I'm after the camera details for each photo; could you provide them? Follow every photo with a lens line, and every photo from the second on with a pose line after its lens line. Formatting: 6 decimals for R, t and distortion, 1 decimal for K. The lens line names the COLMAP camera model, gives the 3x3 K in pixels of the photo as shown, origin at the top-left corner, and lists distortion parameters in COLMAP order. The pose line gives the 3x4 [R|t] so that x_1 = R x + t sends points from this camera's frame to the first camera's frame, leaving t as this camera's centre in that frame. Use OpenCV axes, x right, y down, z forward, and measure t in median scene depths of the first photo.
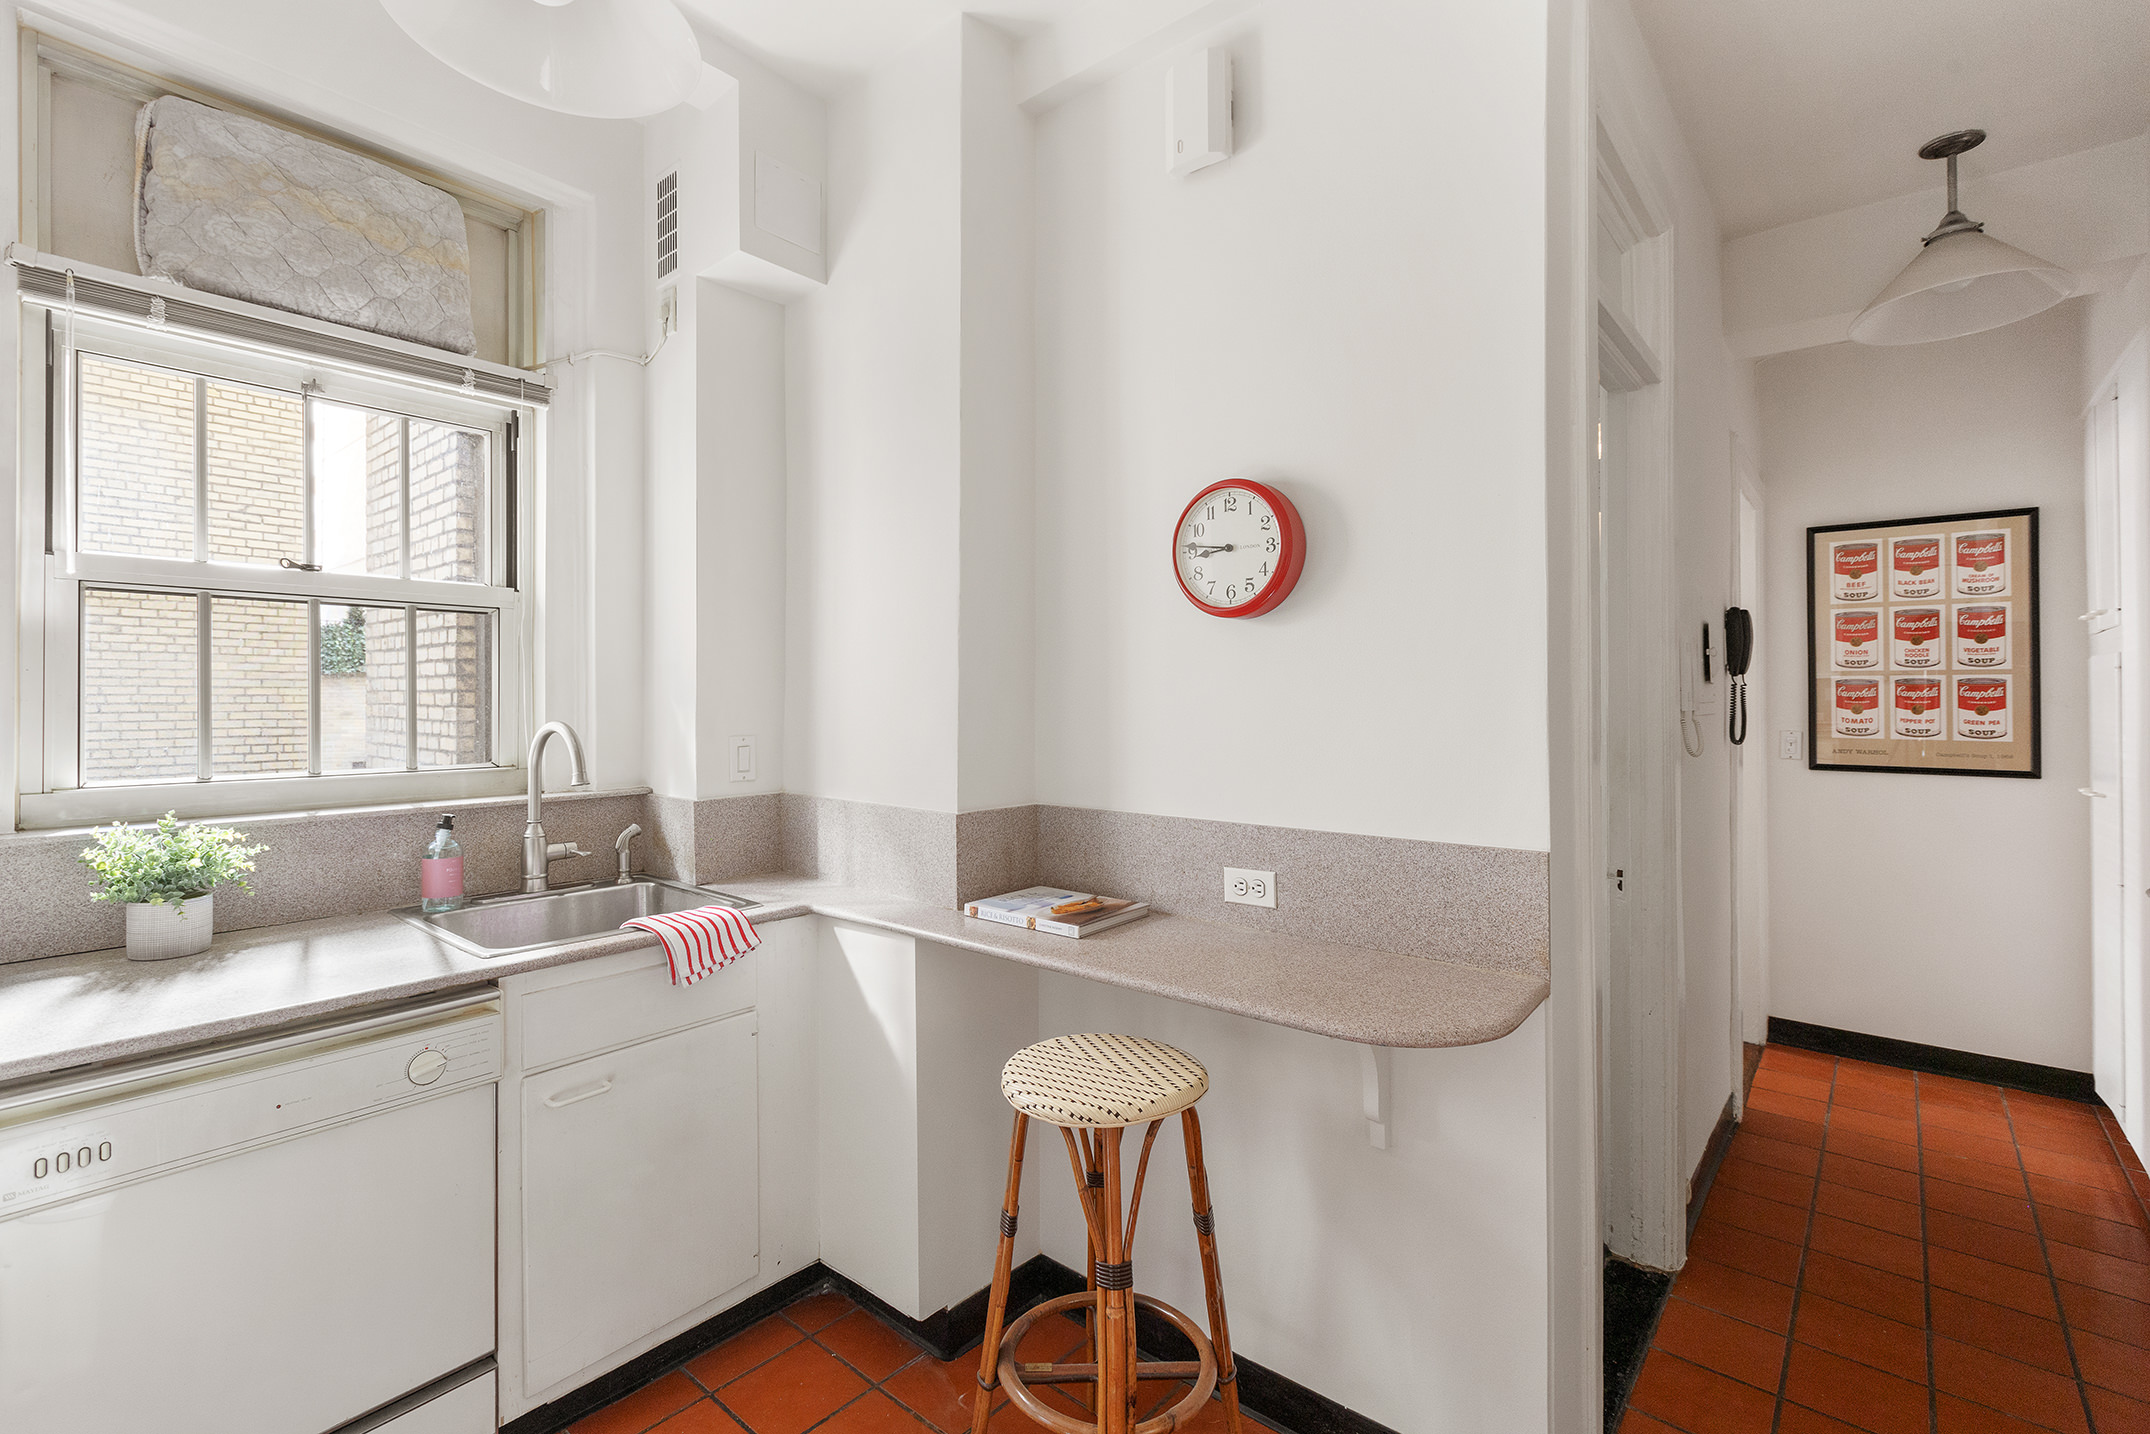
lens RADIAL K [[947.0, 0, 1058.9], [0, 947.0, 697.2], [0, 0, 1]] dist [-0.000398, 0.000119]
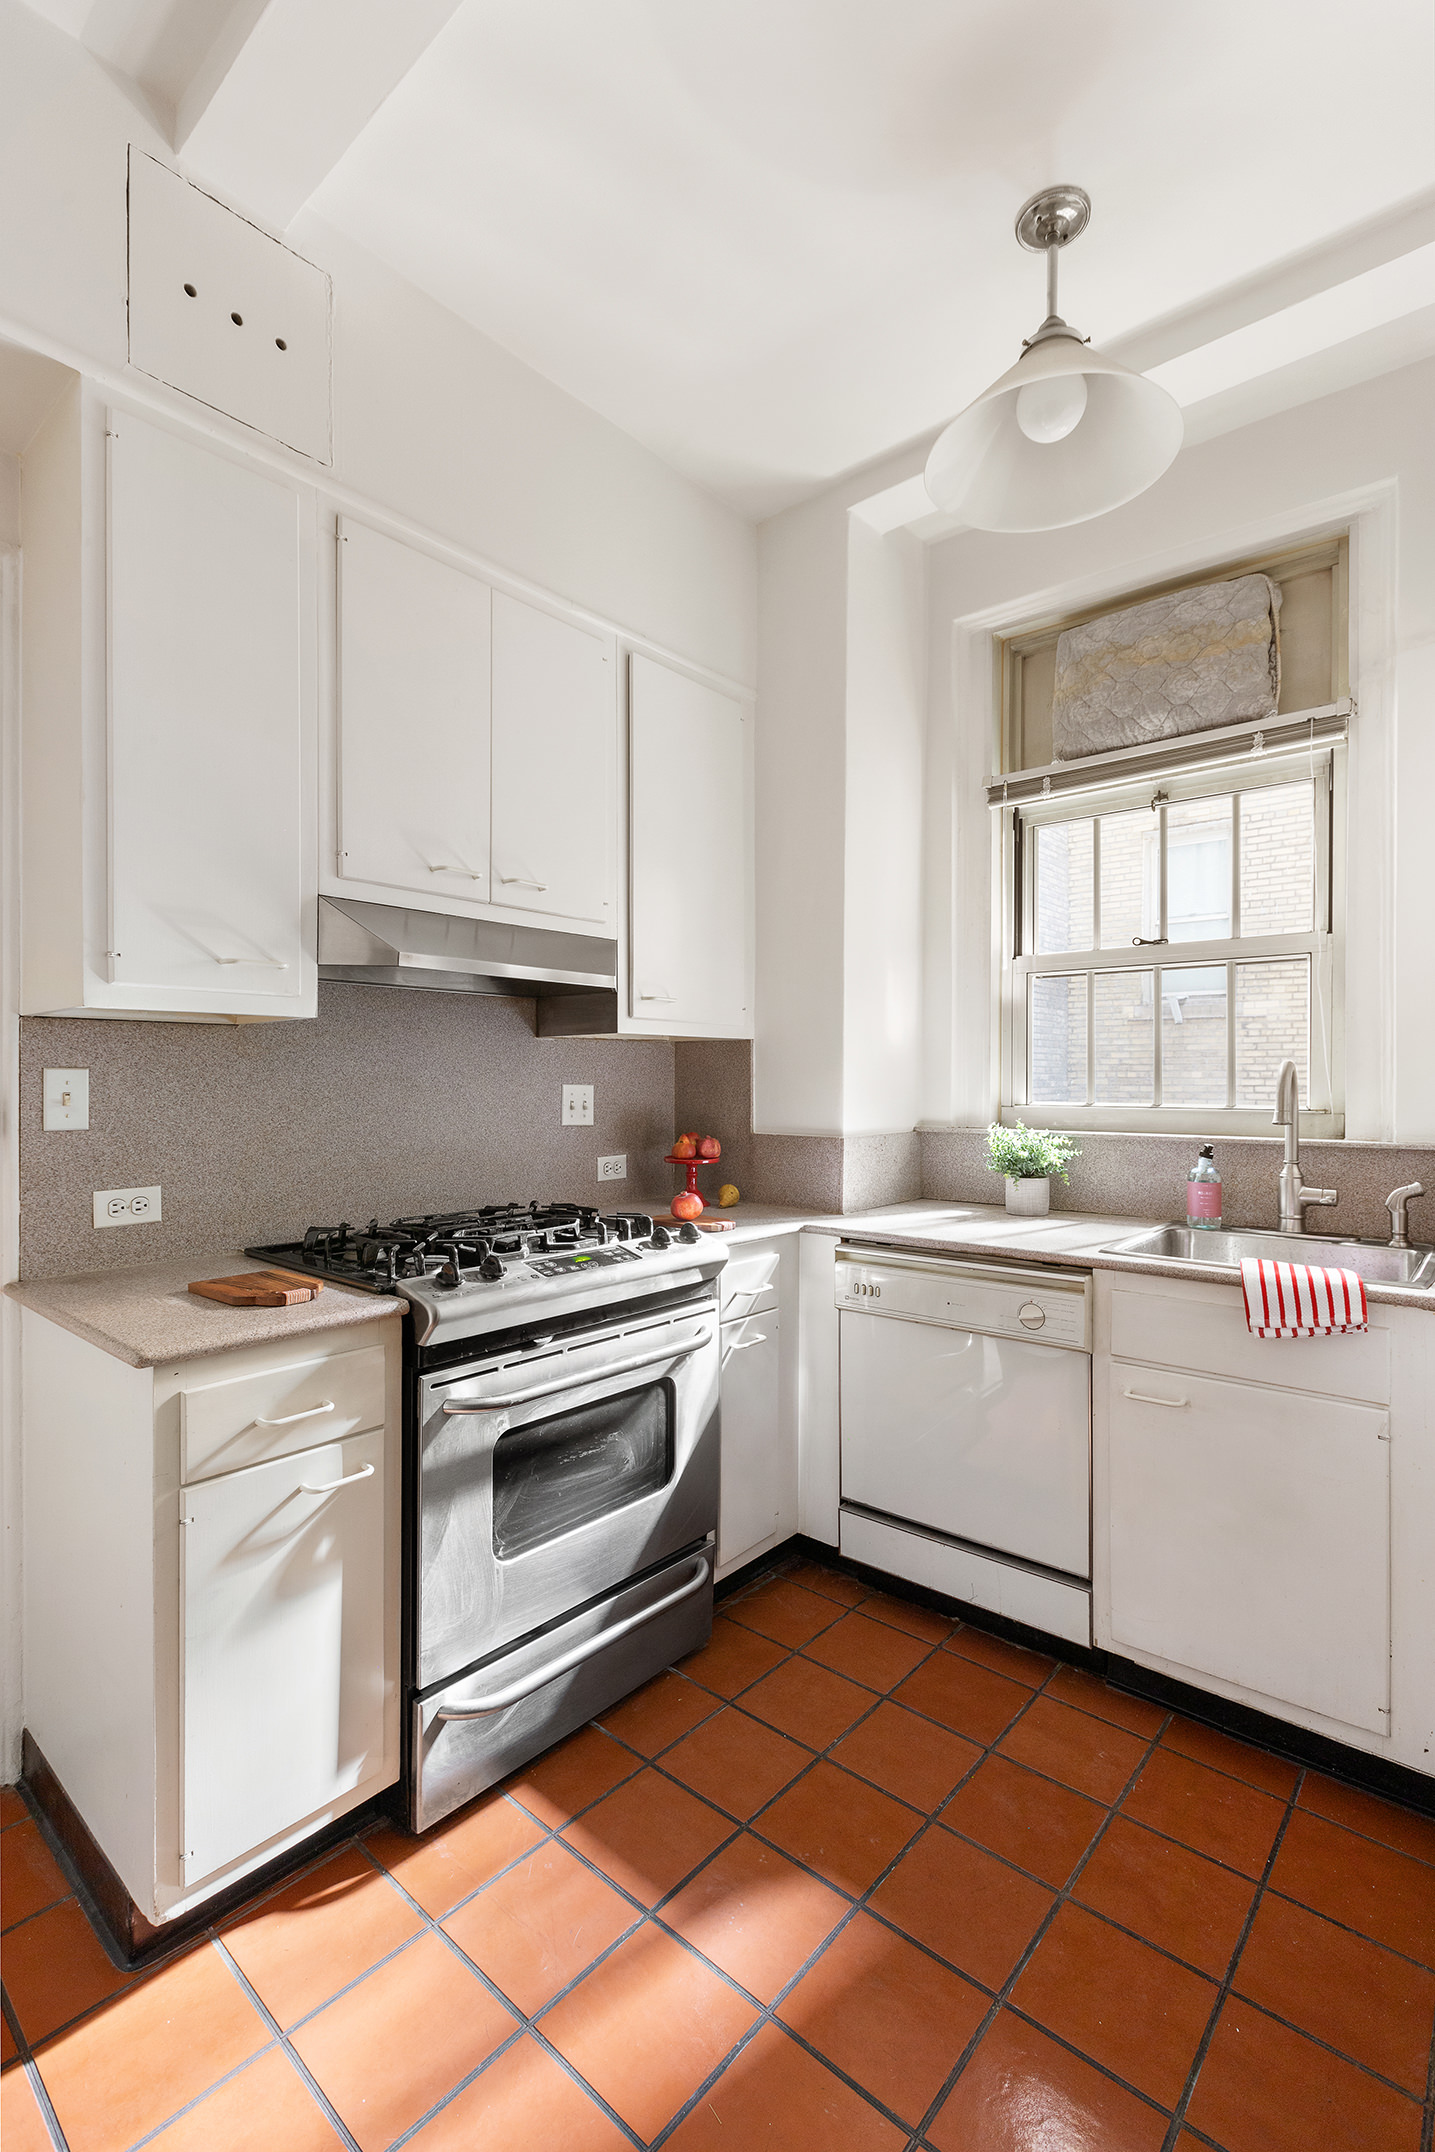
lens RADIAL K [[947.9, 0, 701.9], [0, 947.9, 1084.1], [0, 0, 1]] dist [-0.000398, 0.000119]
pose [[-0.001904, 0.007011, -0.999974, 0.483458], [-0.000525, 0.999975, 0.007012, 0.045240], [0.999998, 0.000538, -0.001901, 0.409331]]
